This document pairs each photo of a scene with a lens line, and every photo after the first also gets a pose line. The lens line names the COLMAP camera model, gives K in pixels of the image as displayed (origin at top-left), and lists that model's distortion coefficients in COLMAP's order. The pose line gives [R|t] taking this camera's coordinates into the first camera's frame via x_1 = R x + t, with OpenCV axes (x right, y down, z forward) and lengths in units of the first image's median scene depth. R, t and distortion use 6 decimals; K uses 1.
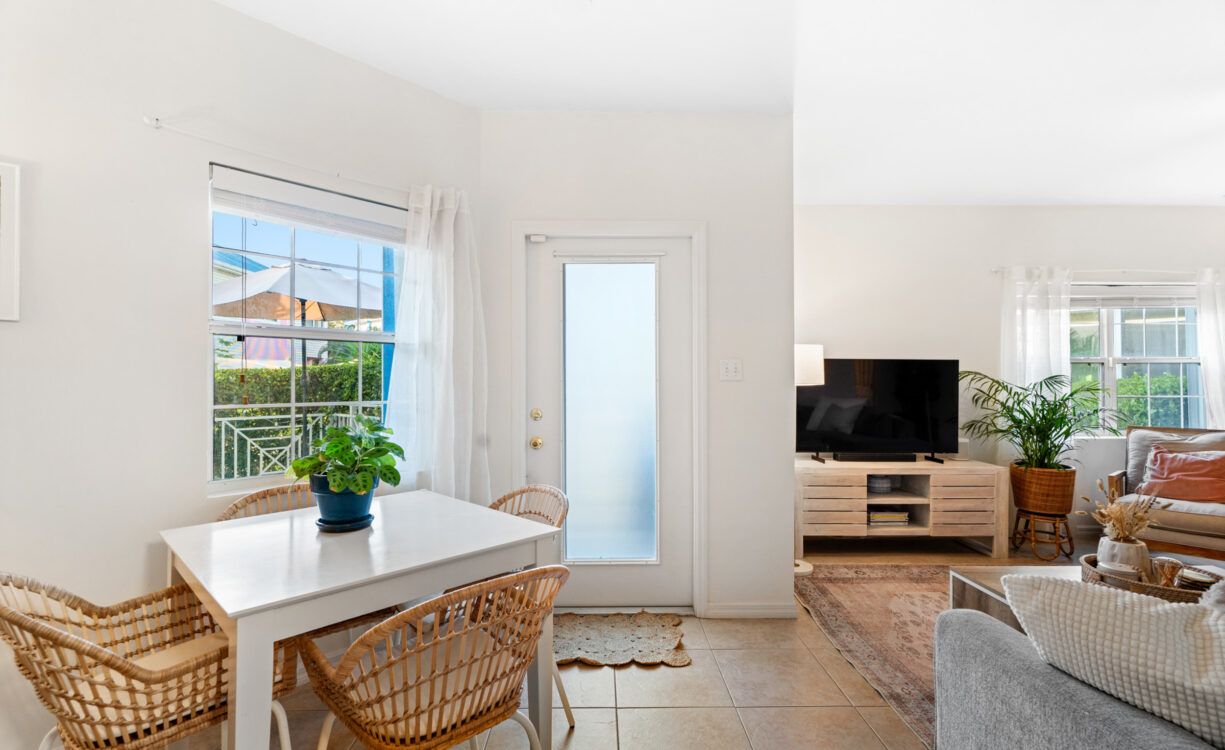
lens RADIAL K [[548.9, 0, 609.5], [0, 548.9, 371.3], [0, 0, 1]] dist [0.001517, -0.000984]
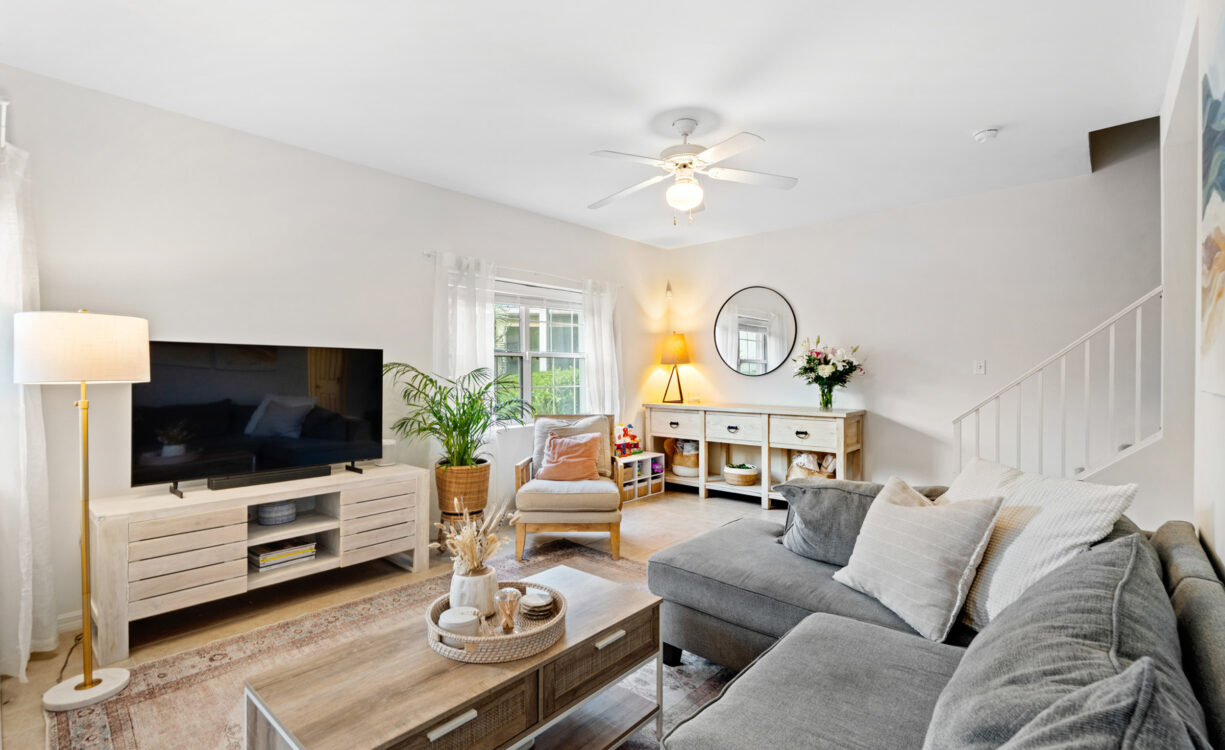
lens RADIAL K [[548.9, 0, 621.1], [0, 548.9, 372.4], [0, 0, 1]] dist [0.001517, -0.000984]
pose [[0.659348, -0.002140, 0.751835, 0.249442], [-0.009324, 0.999896, 0.011023, 0.001673], [-0.751780, -0.014278, 0.659259, 0.163748]]
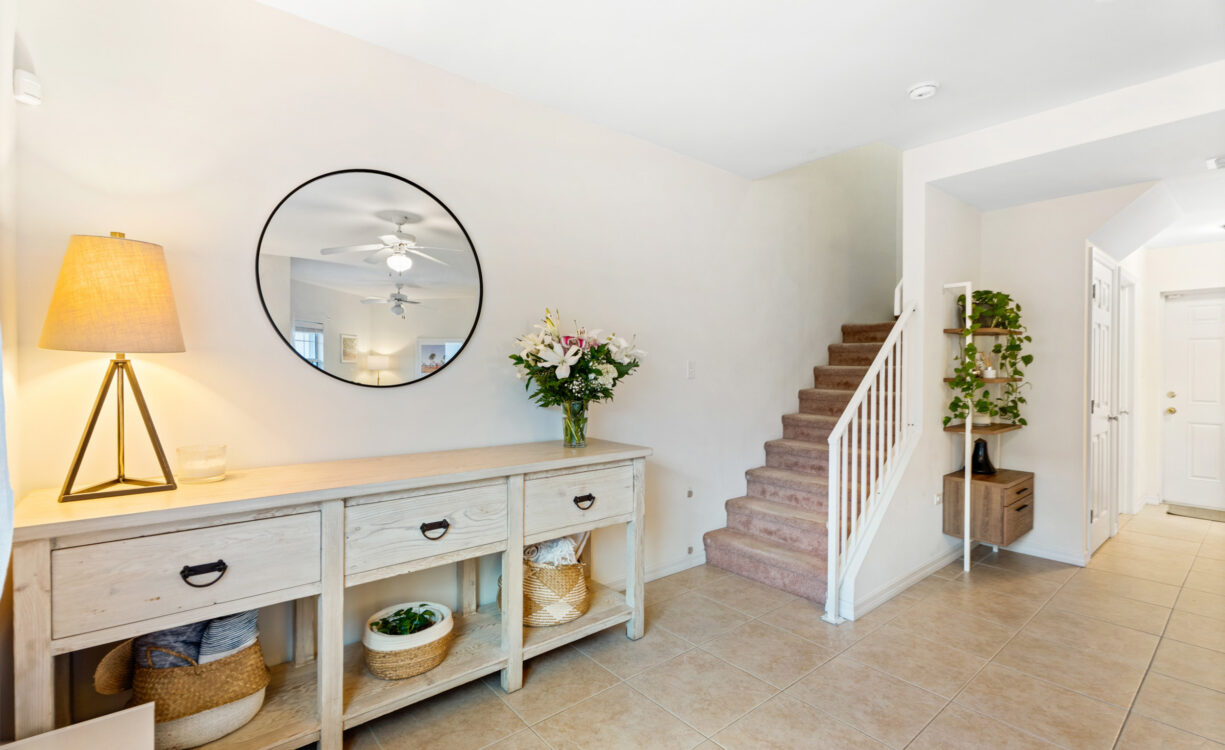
lens RADIAL K [[548.9, 0, 614.6], [0, 548.9, 379.2], [0, 0, 1]] dist [0.001517, -0.000984]
pose [[-0.629935, -0.005378, 0.776629, 0.928952], [-0.007717, 0.999970, 0.000665, 0.010610], [-0.776609, -0.005574, -0.629958, 1.025230]]
